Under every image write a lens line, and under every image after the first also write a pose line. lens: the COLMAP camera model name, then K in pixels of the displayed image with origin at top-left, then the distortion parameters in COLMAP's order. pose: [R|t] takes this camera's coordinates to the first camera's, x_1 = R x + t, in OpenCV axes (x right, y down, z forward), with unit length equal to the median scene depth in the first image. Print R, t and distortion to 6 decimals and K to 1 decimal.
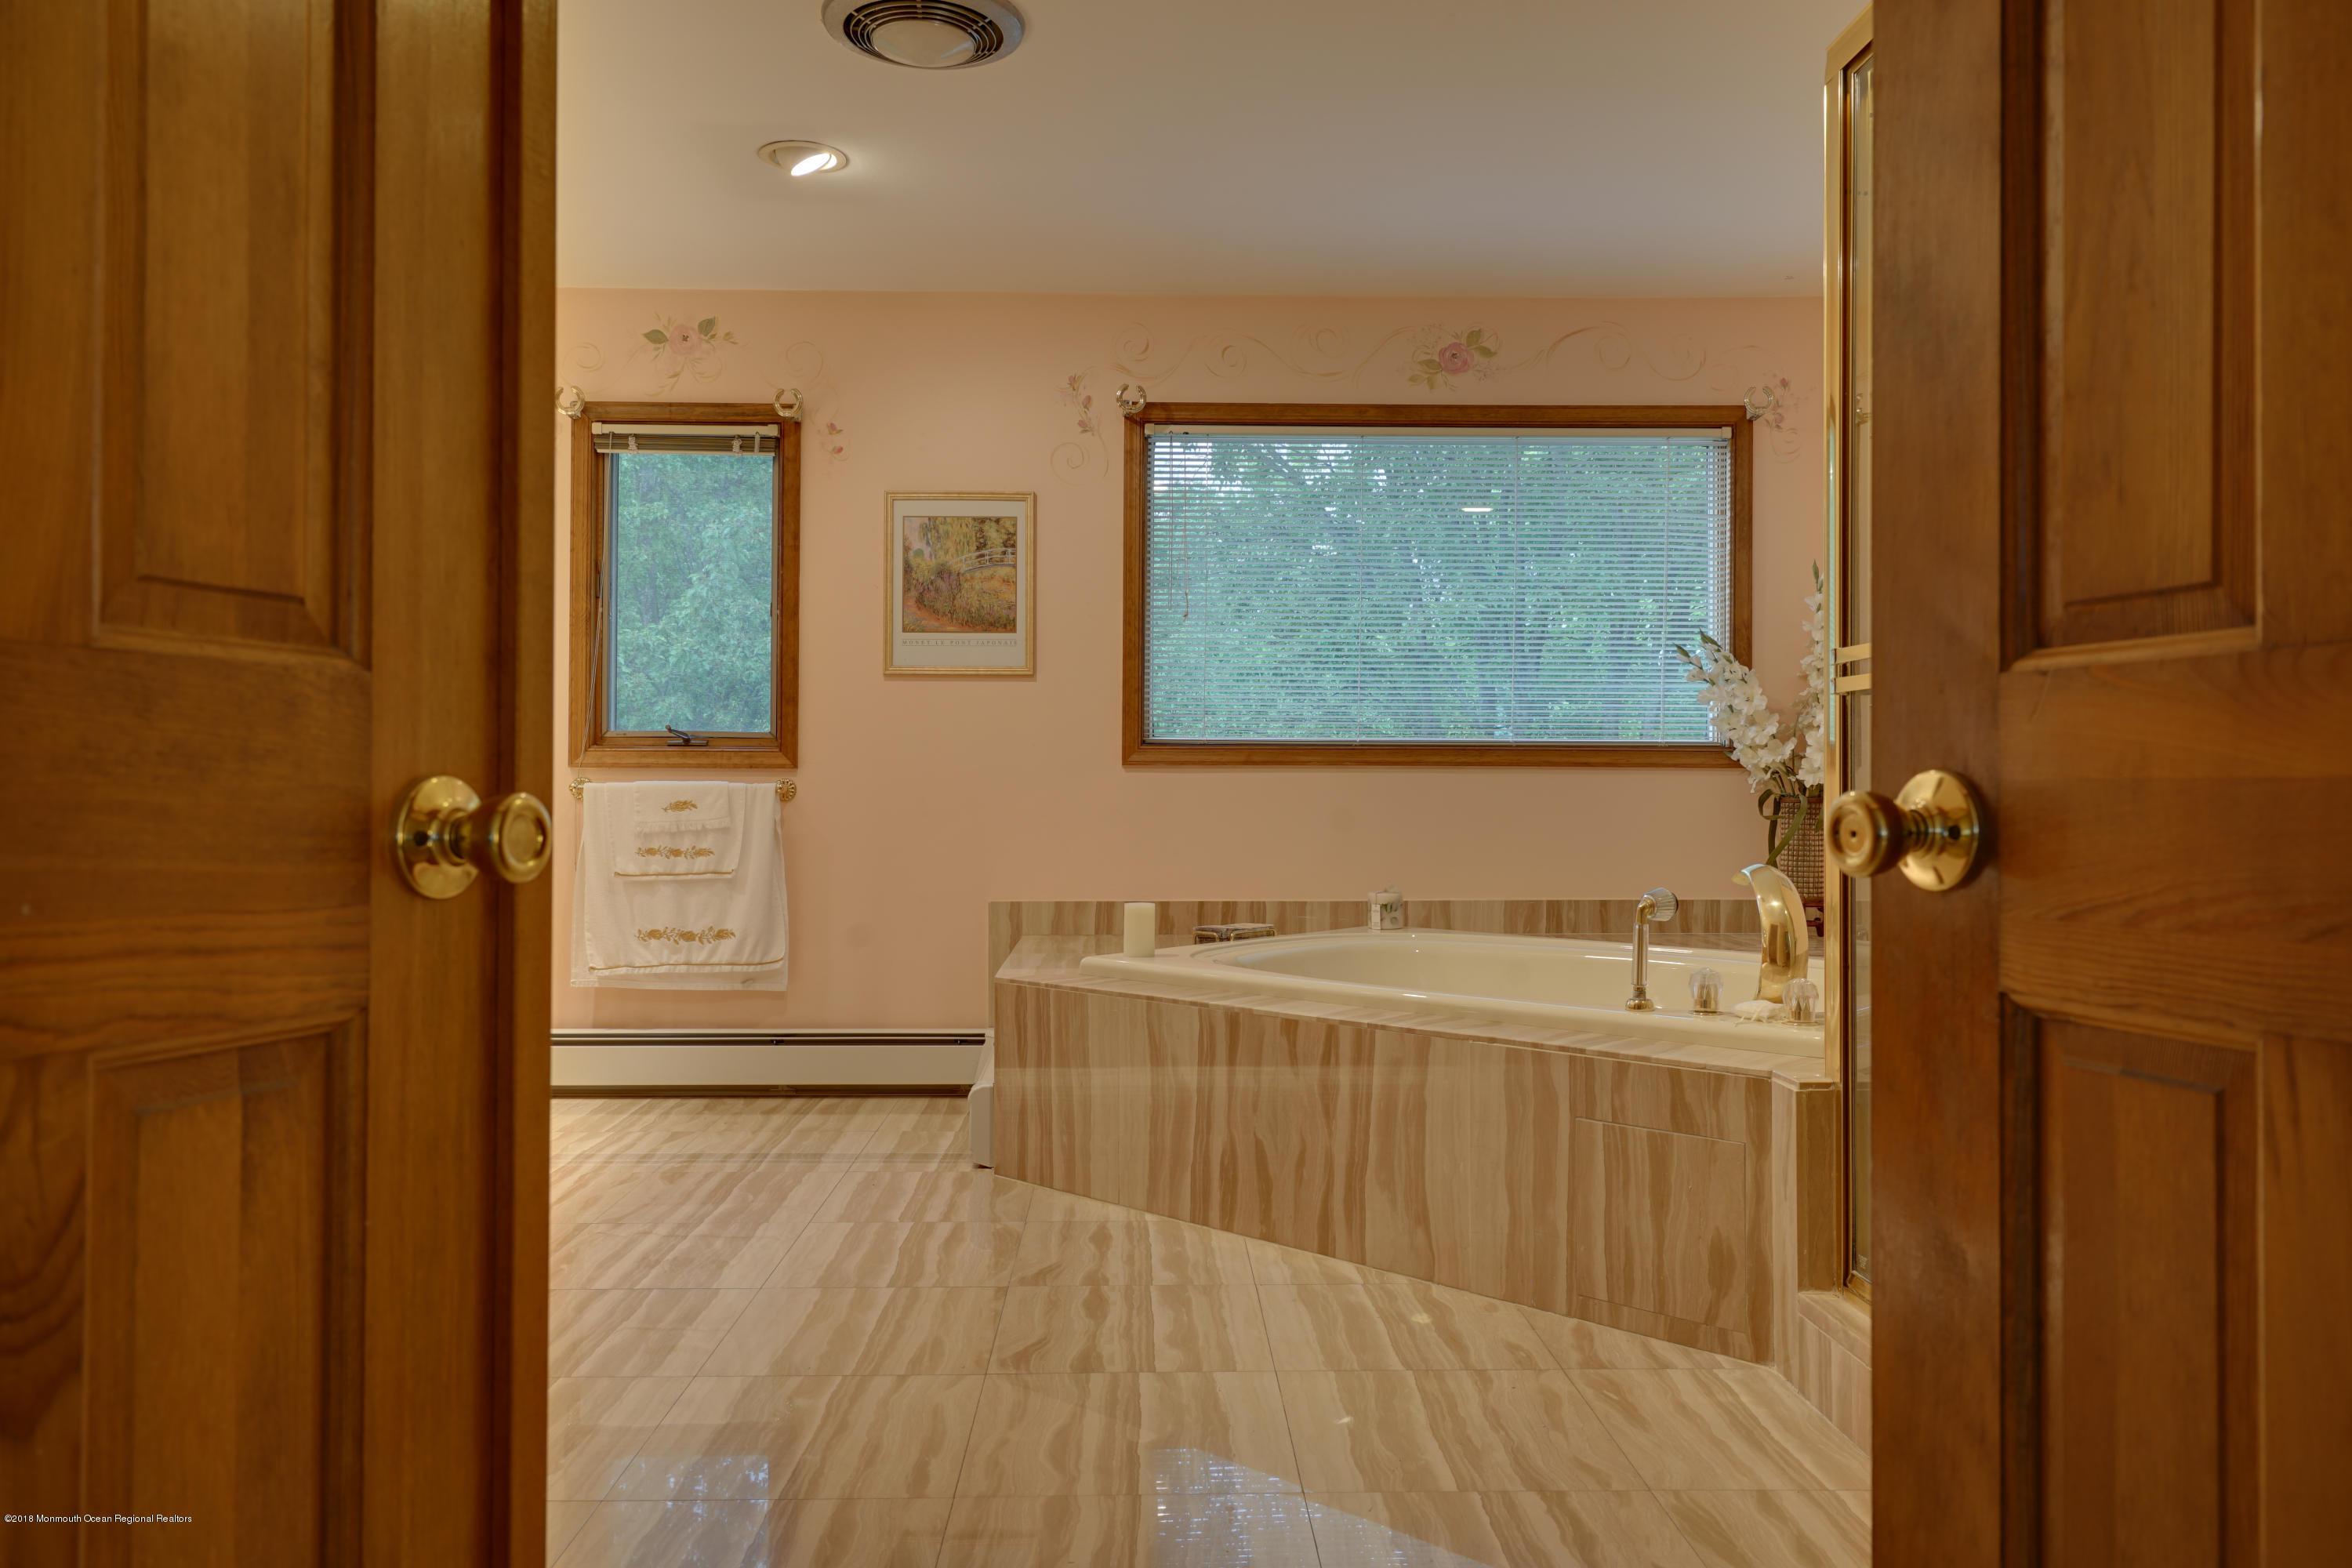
lens RADIAL K [[1660.0, 0, 1176.4], [0, 1660.0, 777.7], [0, 0, 1]] dist [0.004441, -0.000145]
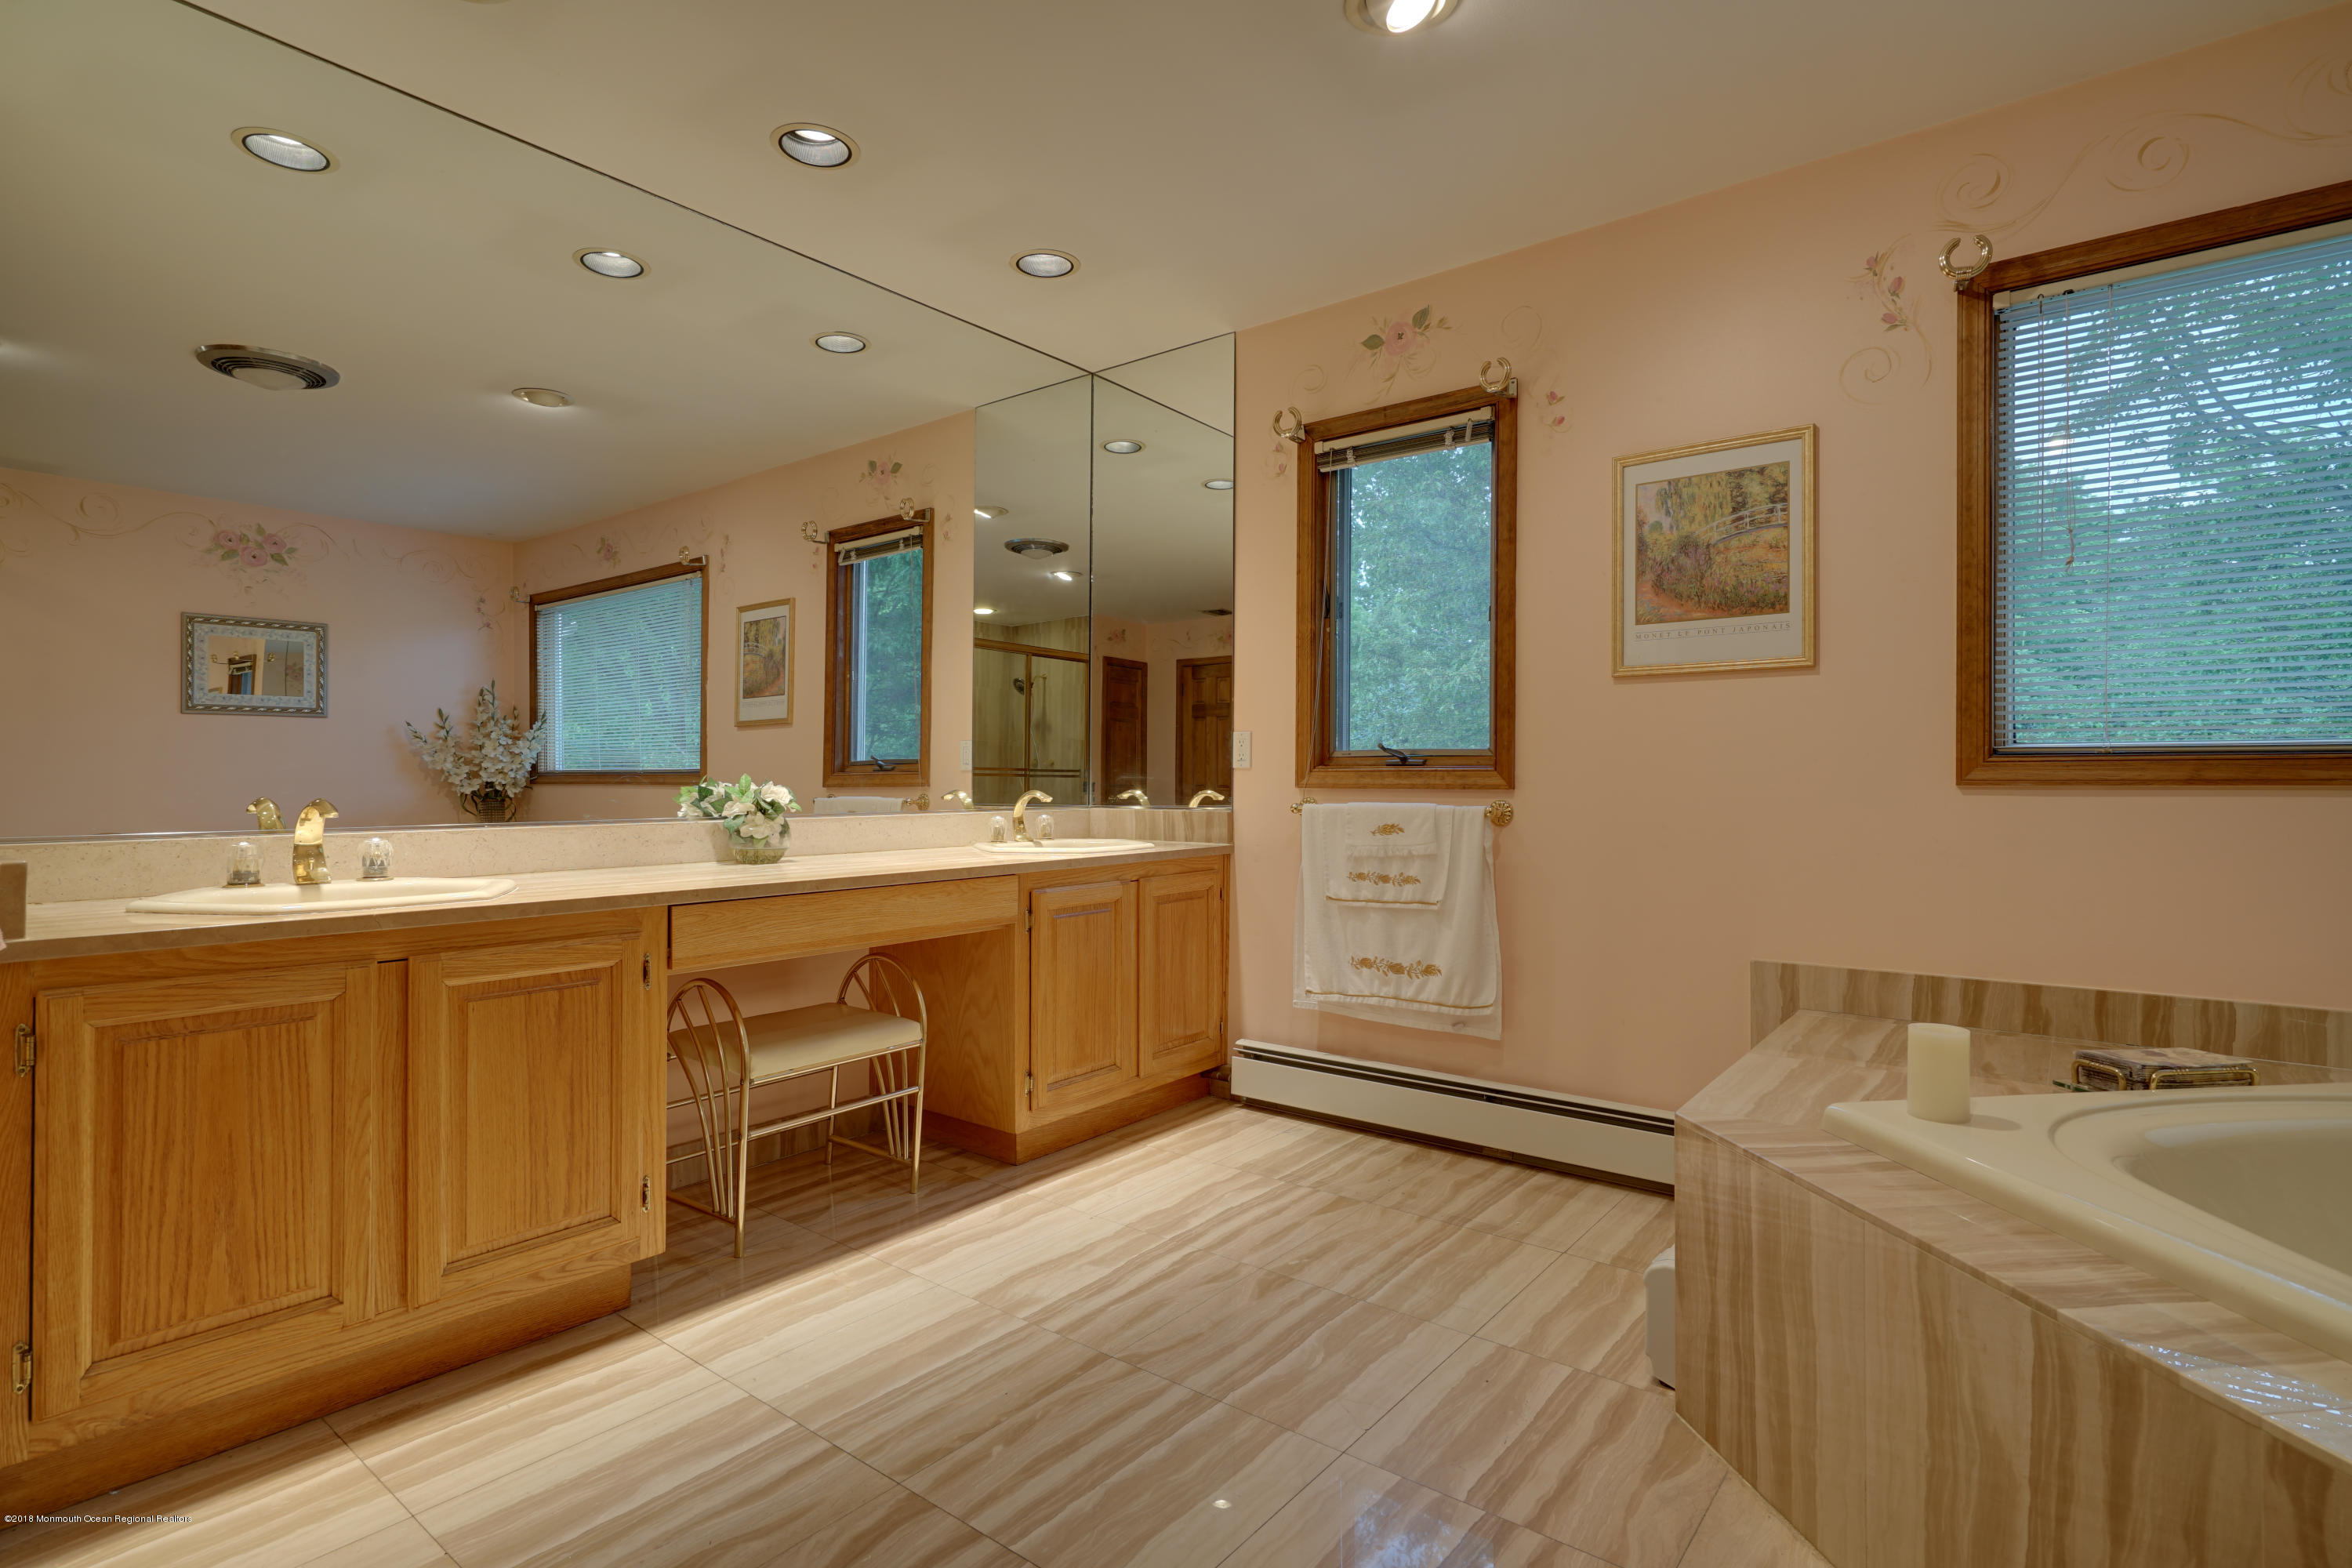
lens RADIAL K [[1167.3, 0, 1165.4], [0, 1167.3, 774.9], [0, 0, 1]] dist [0.004977, 0.000981]
pose [[0.769334, -0.007117, -0.638807, 0.026609], [0.004523, 0.999974, -0.005693, -0.010400], [0.638830, 0.001491, 0.769346, 0.402375]]
